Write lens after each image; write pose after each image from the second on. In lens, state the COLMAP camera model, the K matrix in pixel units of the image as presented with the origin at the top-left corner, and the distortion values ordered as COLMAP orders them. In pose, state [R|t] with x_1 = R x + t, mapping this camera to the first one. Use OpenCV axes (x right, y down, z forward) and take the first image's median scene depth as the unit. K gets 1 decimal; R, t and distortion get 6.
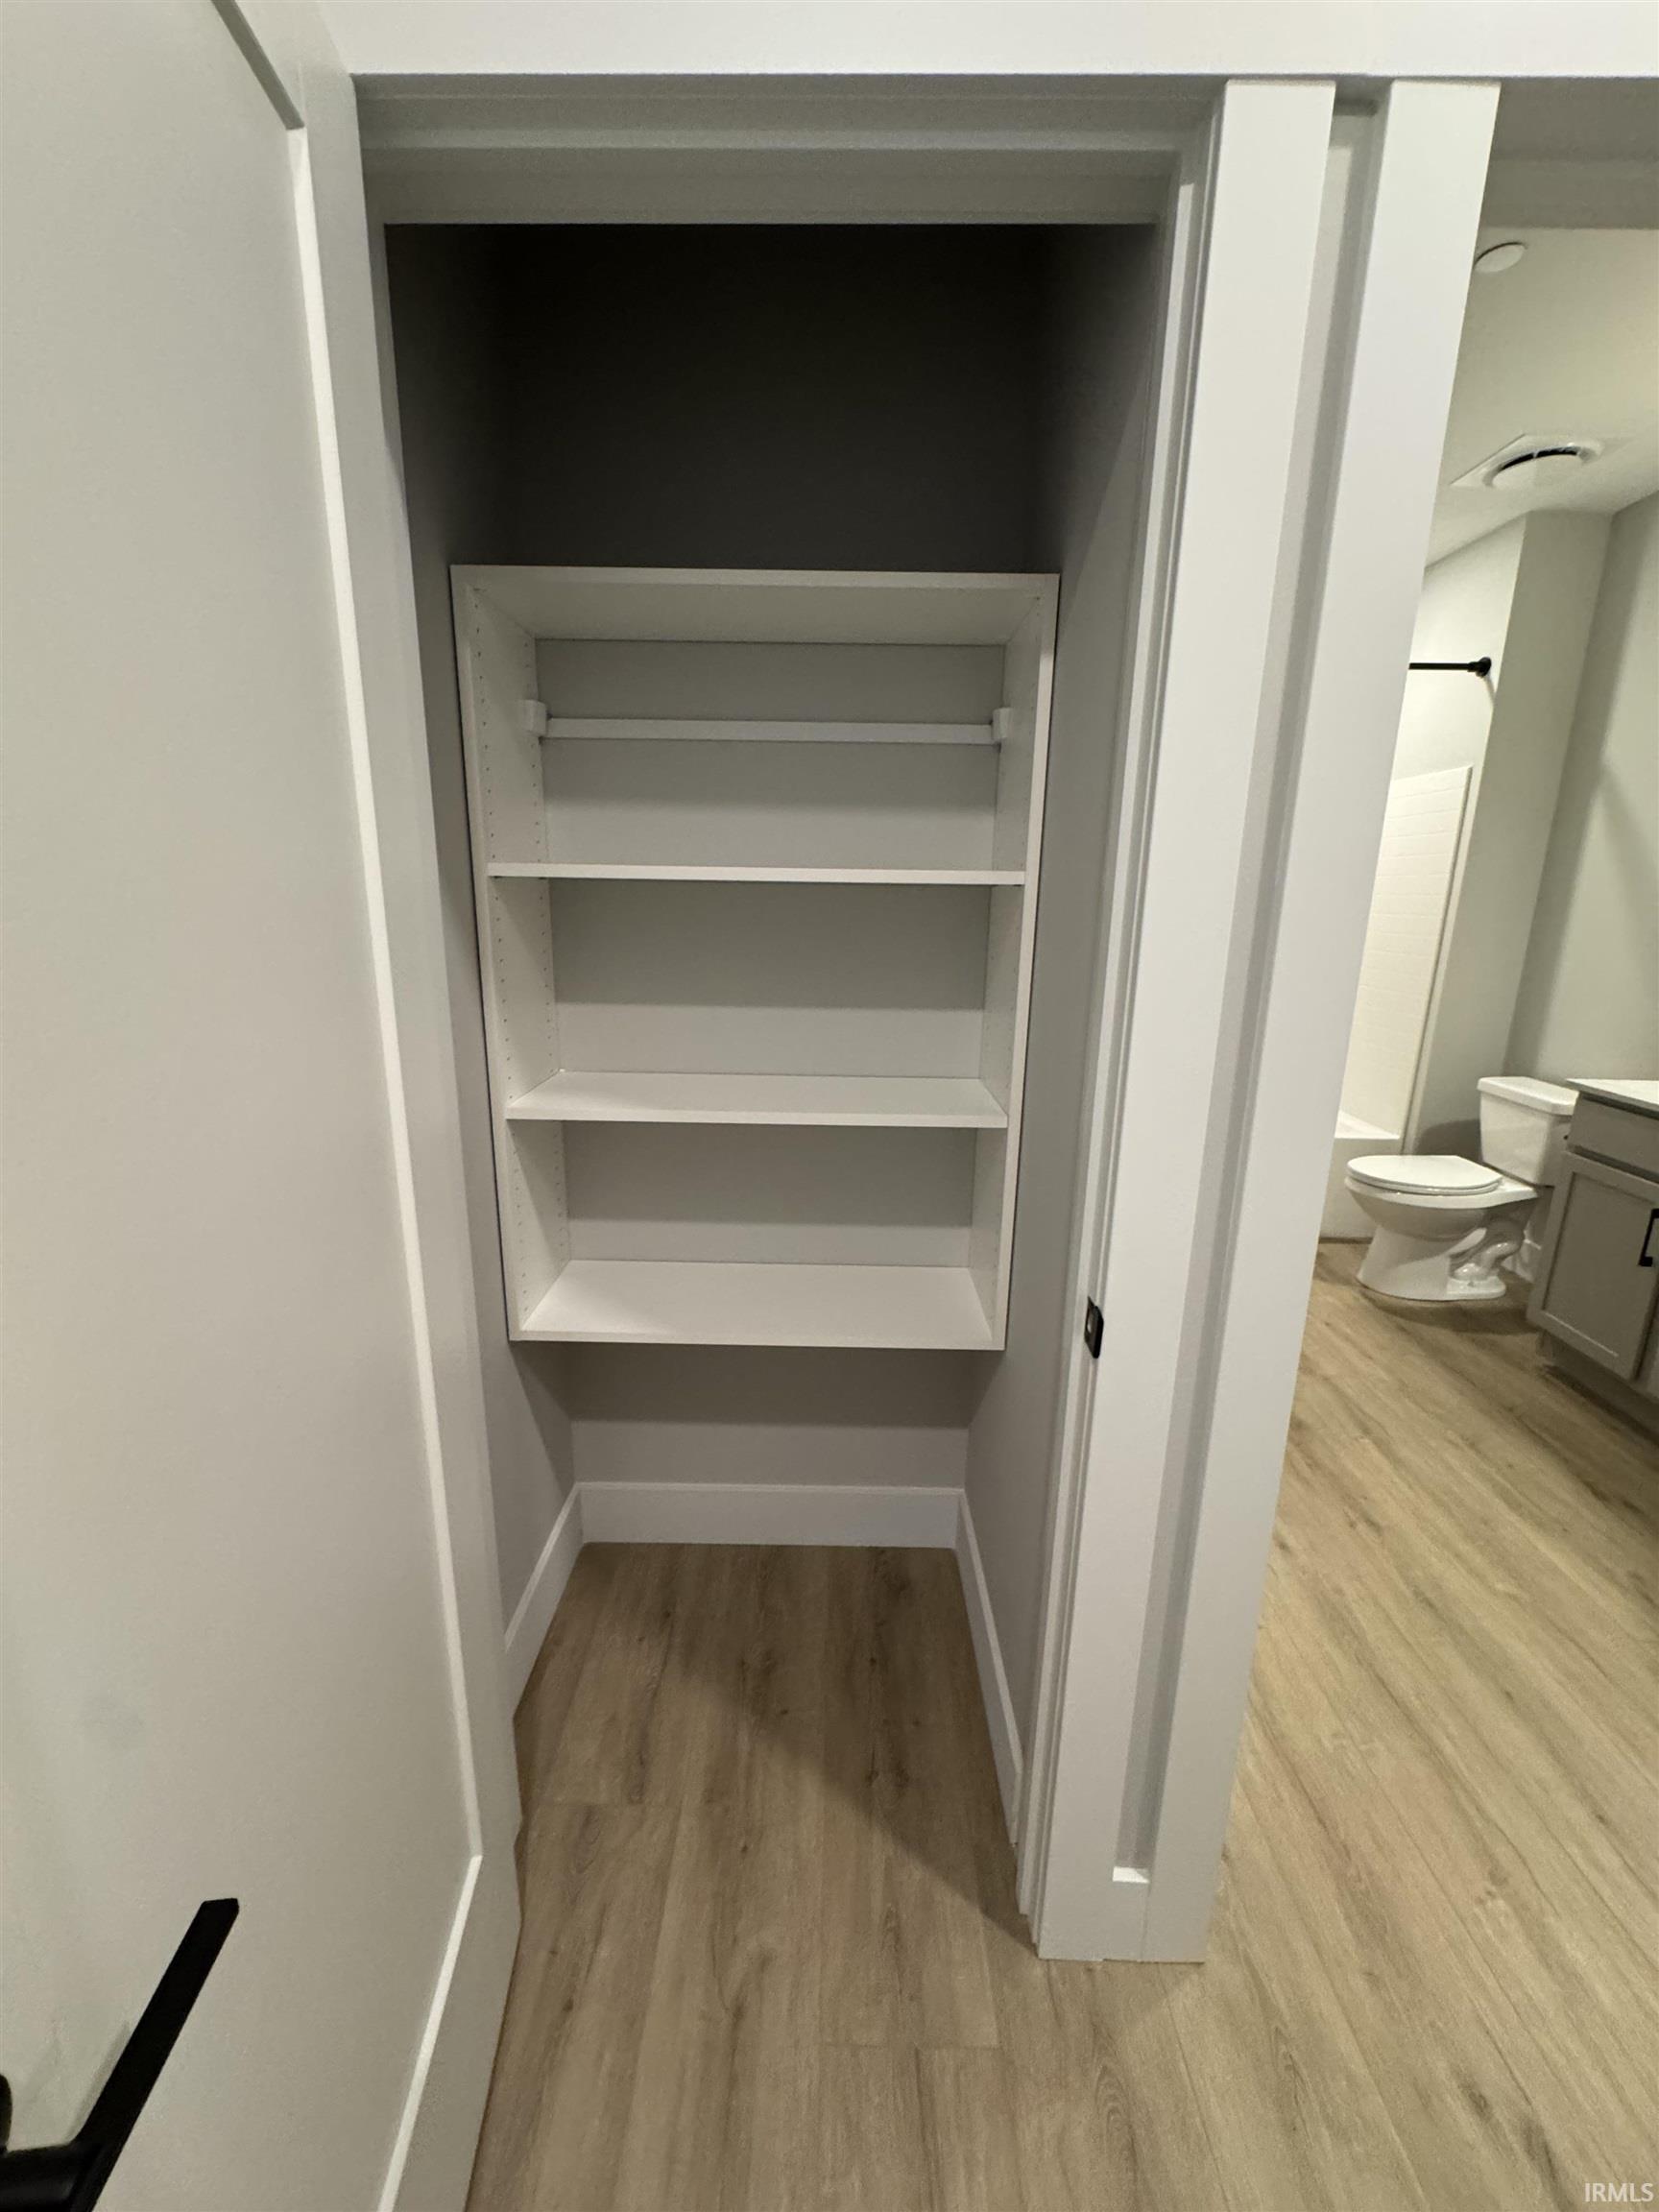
lens RADIAL K [[888.9, 0, 834.5], [0, 888.9, 1106.9], [0, 0, 1]] dist [-0.001245, -0.000582]
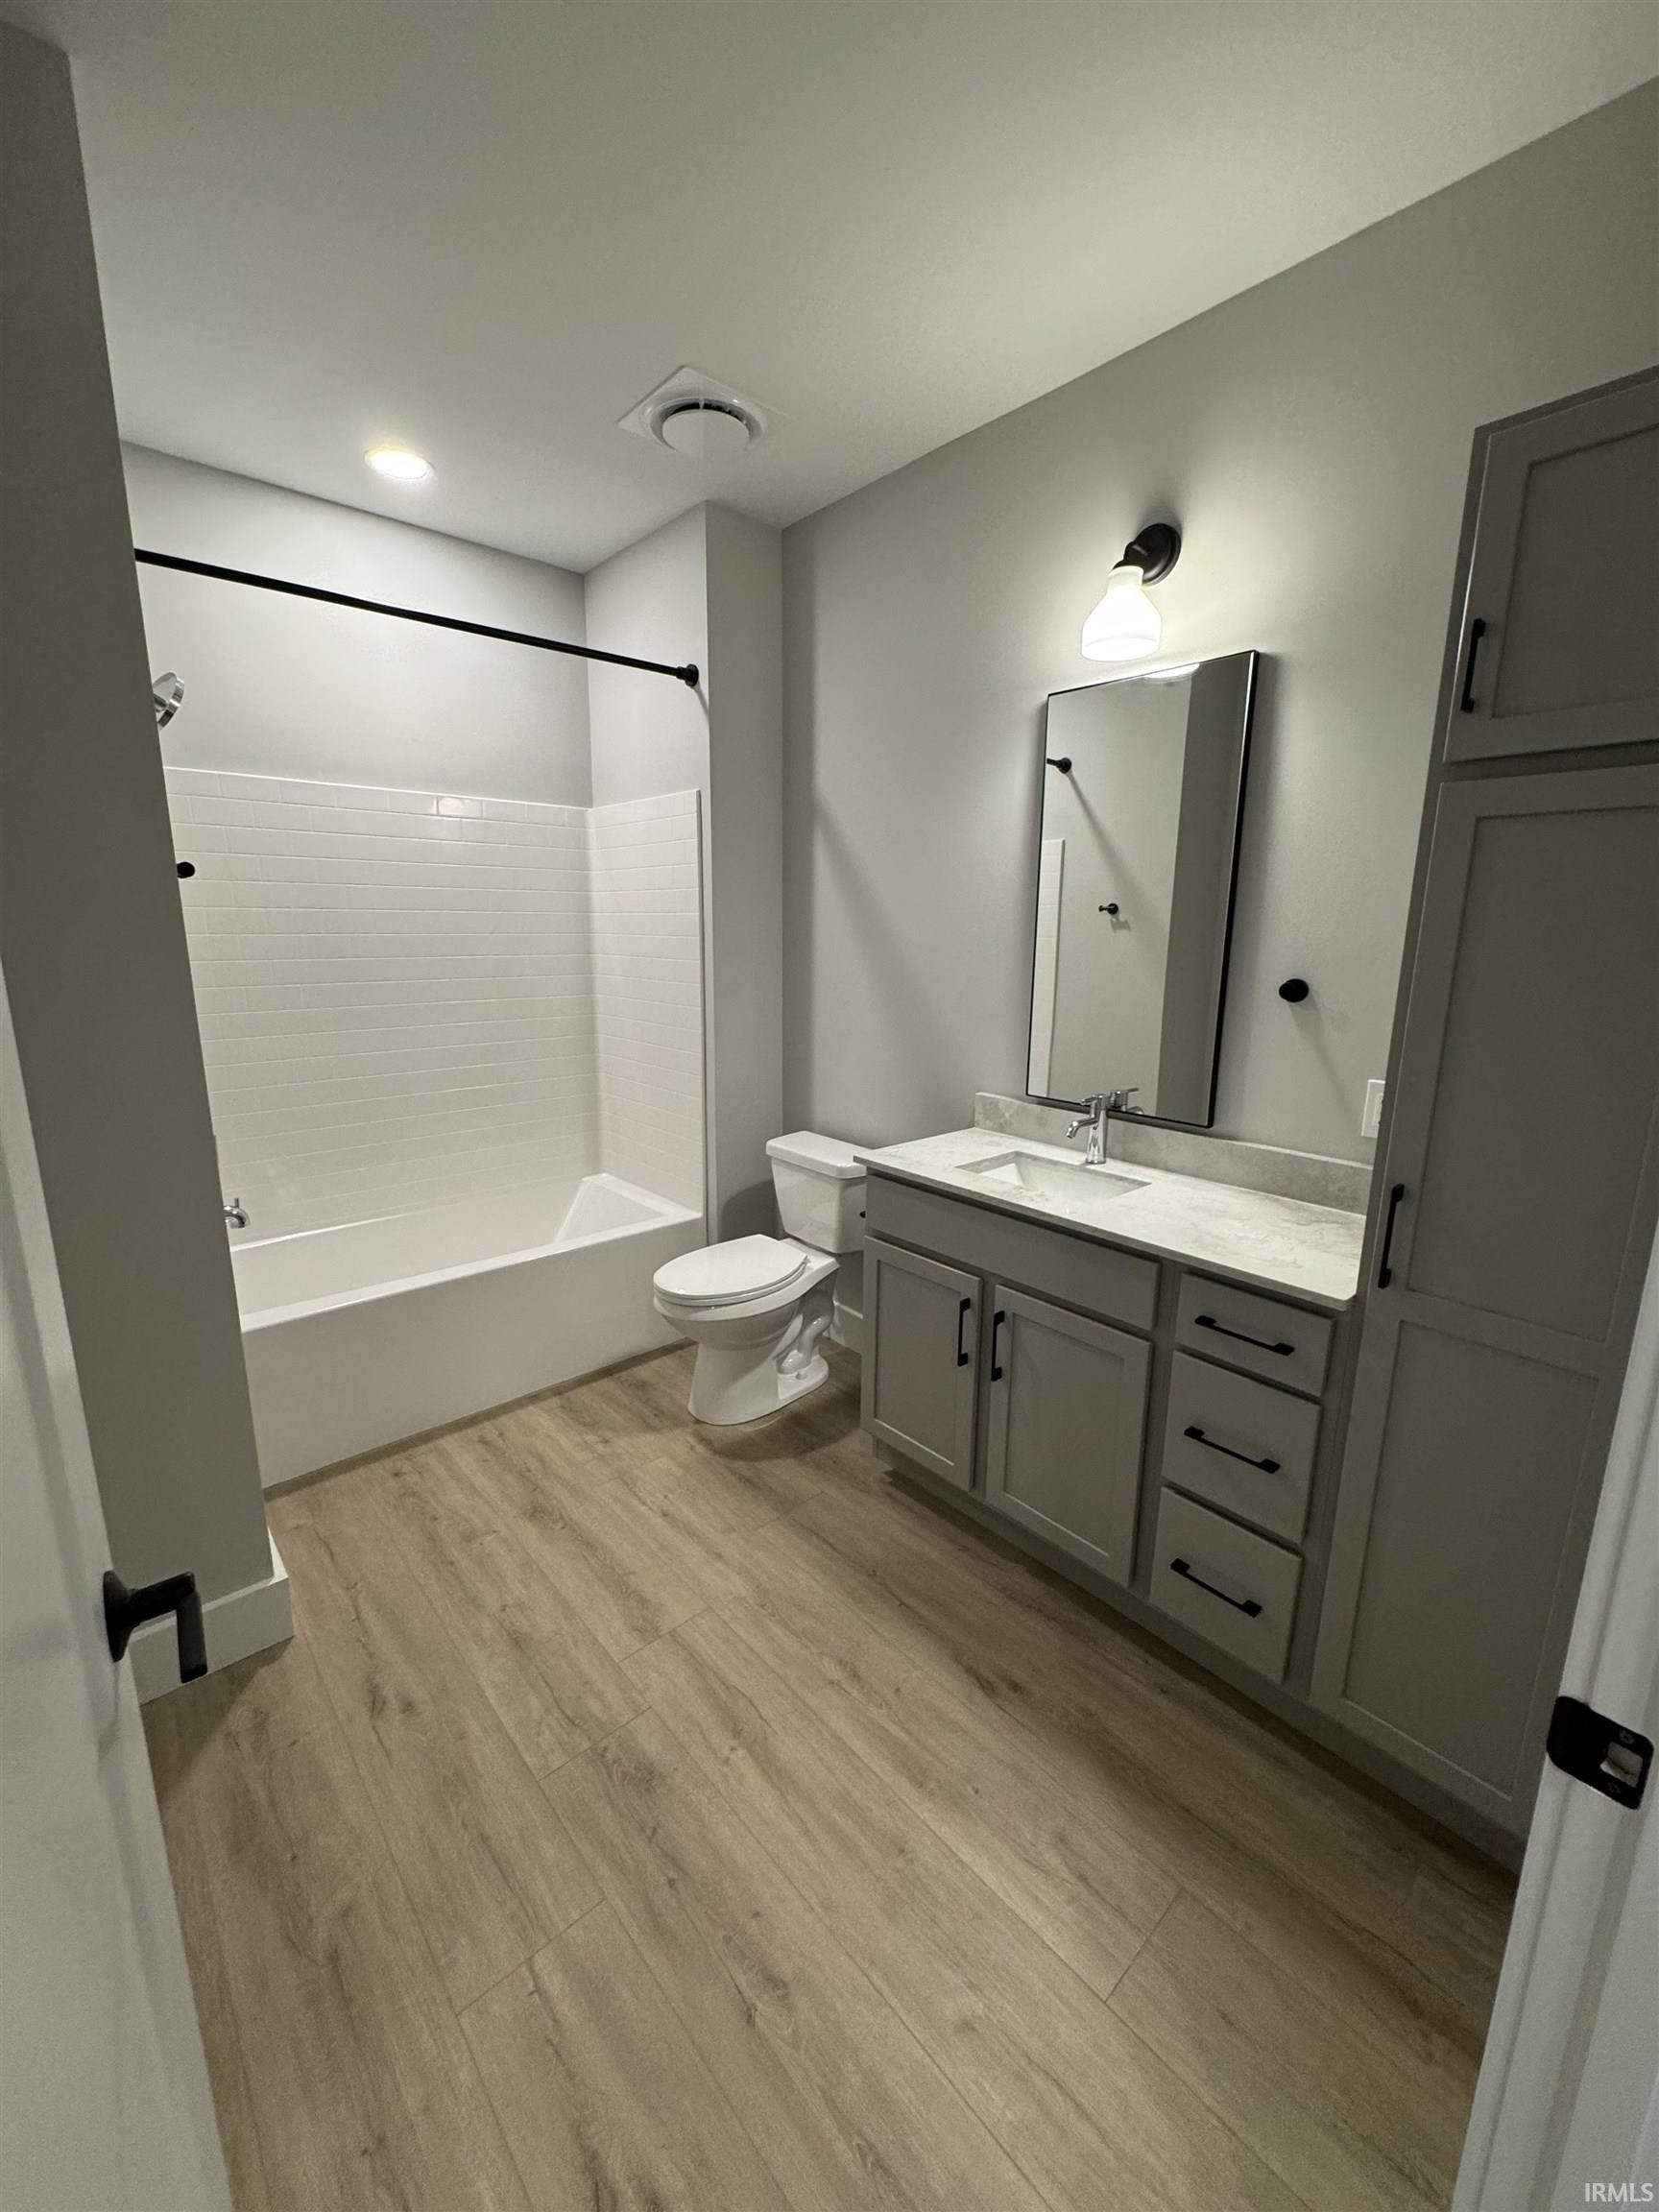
lens RADIAL K [[888.9, 0, 821.2], [0, 888.9, 1108.1], [0, 0, 1]] dist [-0.001245, -0.000582]
pose [[0.748888, -0.149716, 0.645563, 0.220415], [0.164721, 0.985627, 0.037496, -0.099199], [-0.641898, 0.078258, 0.762786, 0.315534]]
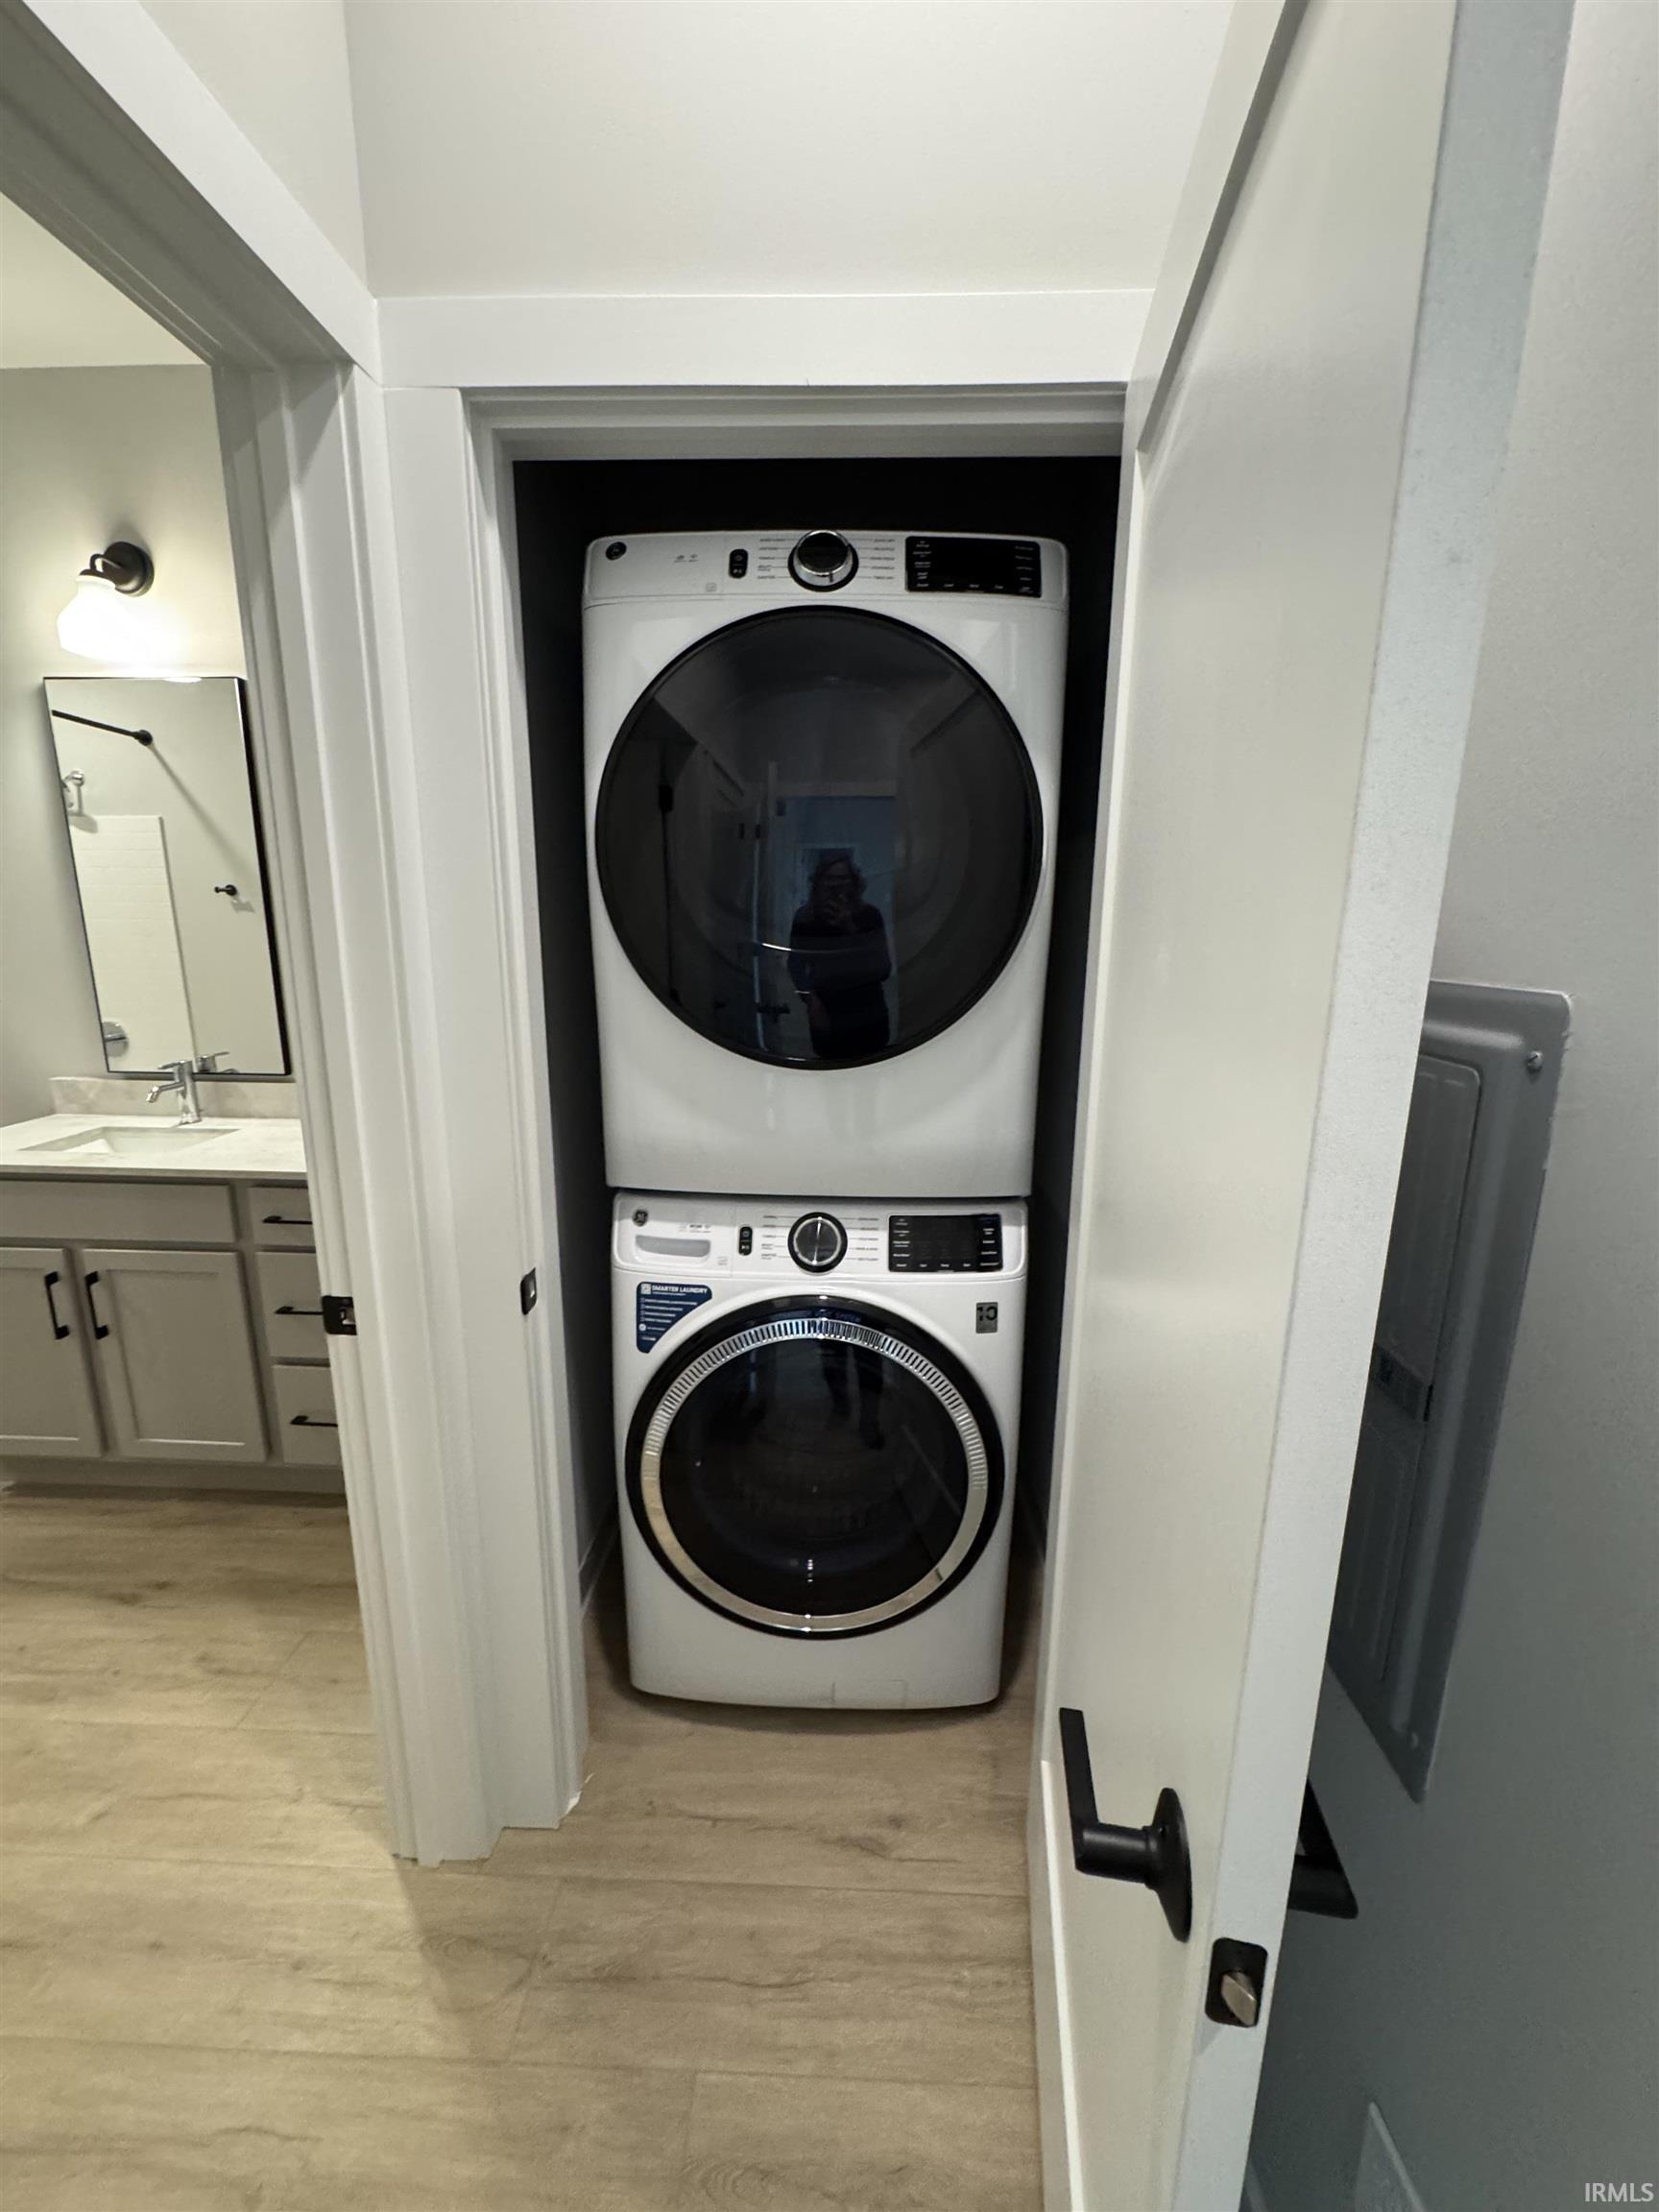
lens RADIAL K [[888.9, 0, 840.7], [0, 888.9, 1107.5], [0, 0, 1]] dist [-0.001245, -0.000582]
pose [[0.027809, -0.233148, 0.972044, 0.095518], [0.226850, 0.948521, 0.221016, -0.047085], [-0.973533, 0.214361, 0.079267, 0.093571]]
